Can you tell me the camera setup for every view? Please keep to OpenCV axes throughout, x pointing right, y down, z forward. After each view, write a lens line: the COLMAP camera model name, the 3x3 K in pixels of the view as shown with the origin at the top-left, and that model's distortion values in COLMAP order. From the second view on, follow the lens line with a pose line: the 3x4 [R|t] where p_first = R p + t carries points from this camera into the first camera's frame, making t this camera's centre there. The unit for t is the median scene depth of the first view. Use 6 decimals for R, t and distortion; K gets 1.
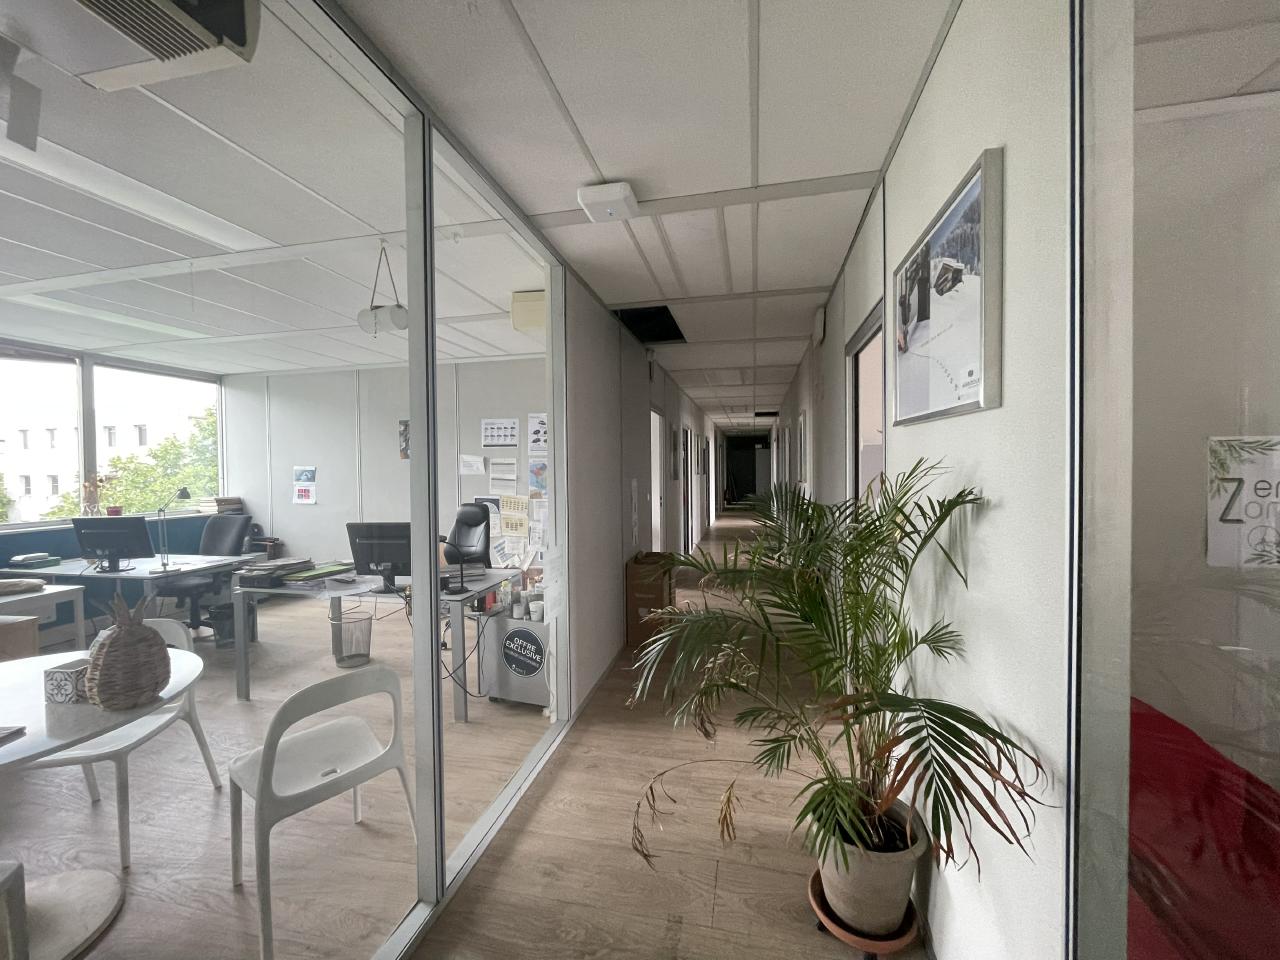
lens RADIAL K [[516.8, 0, 638.4], [0, 516.8, 475.4], [0, 0, 1]] dist [-0.001748, -0.000025]
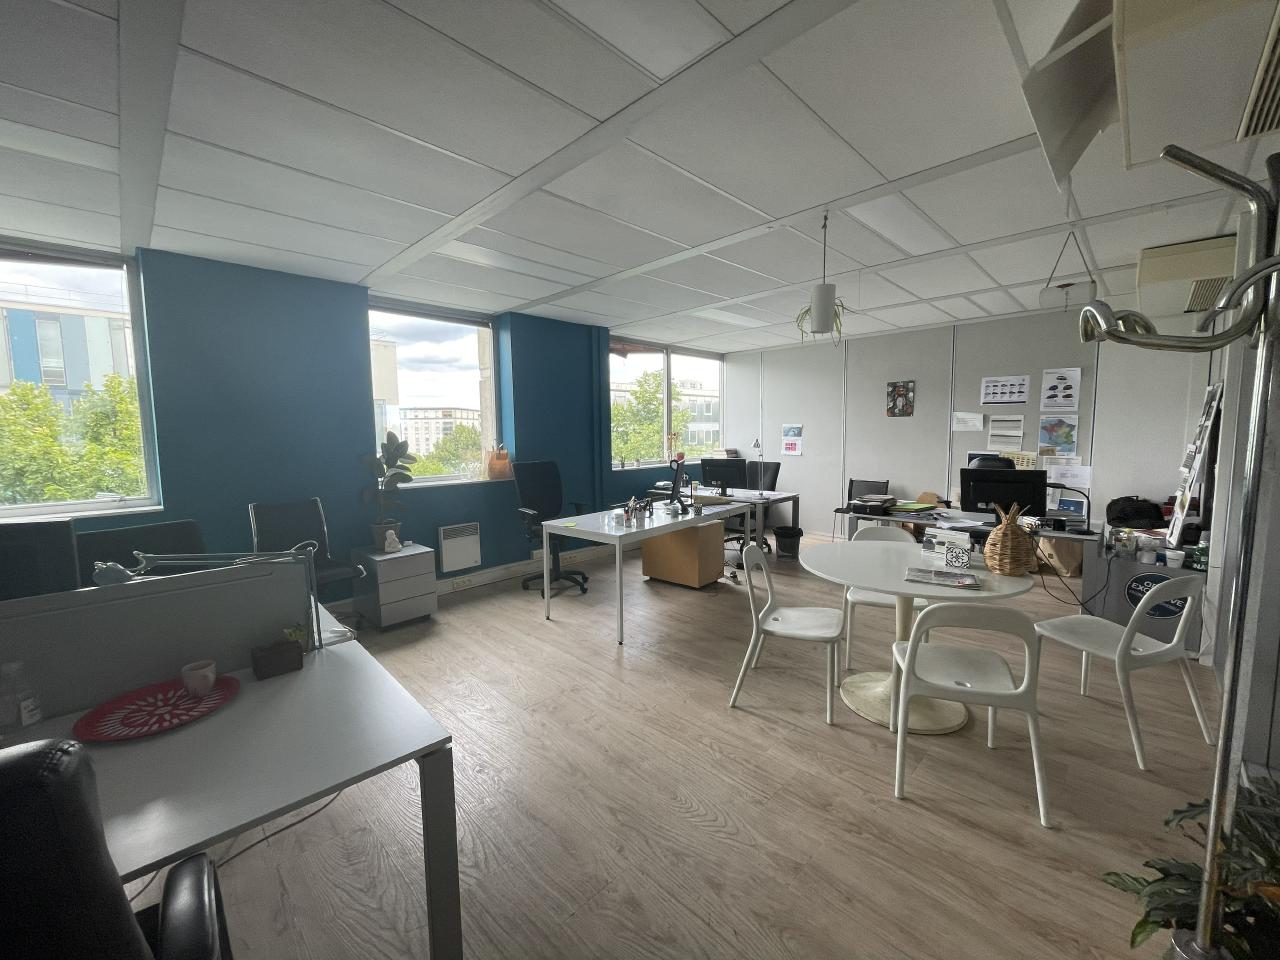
lens RADIAL K [[515.2, 0, 648.7], [0, 515.2, 481.0], [0, 0, 1]] dist [0.000911, 0.000184]
pose [[0.849107, 0.053963, -0.525457, -0.318948], [-0.008012, 0.995969, 0.089338, 0.011353], [0.528160, -0.071647, 0.846117, -0.247469]]
